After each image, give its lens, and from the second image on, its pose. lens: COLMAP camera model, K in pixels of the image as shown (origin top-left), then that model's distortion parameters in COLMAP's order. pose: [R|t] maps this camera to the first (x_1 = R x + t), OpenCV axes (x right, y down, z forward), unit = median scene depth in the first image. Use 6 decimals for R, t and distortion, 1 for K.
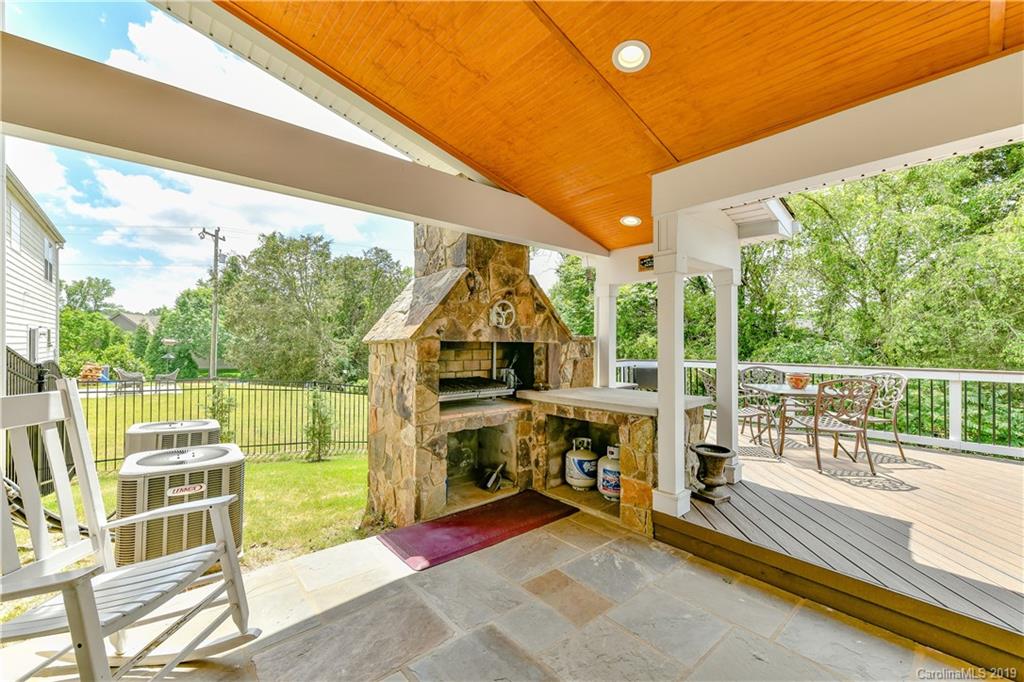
lens RADIAL K [[404.5, 0, 516.2], [0, 404.5, 336.7], [0, 0, 1]] dist [0.006999, -0.001457]
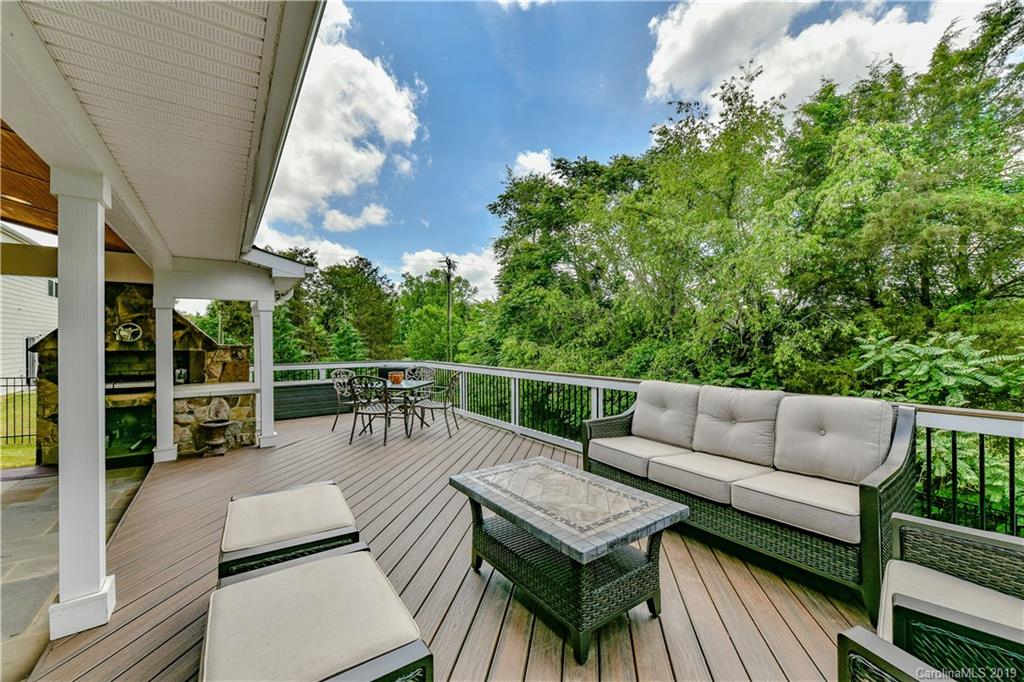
lens RADIAL K [[404.5, 0, 520.7], [0, 404.5, 340.1], [0, 0, 1]] dist [0.006999, -0.001457]
pose [[0.995507, -0.011059, -0.094042, 1.296293], [0.012215, 0.999857, 0.011725, -0.023552], [0.093899, -0.012821, 0.995499, -0.299630]]
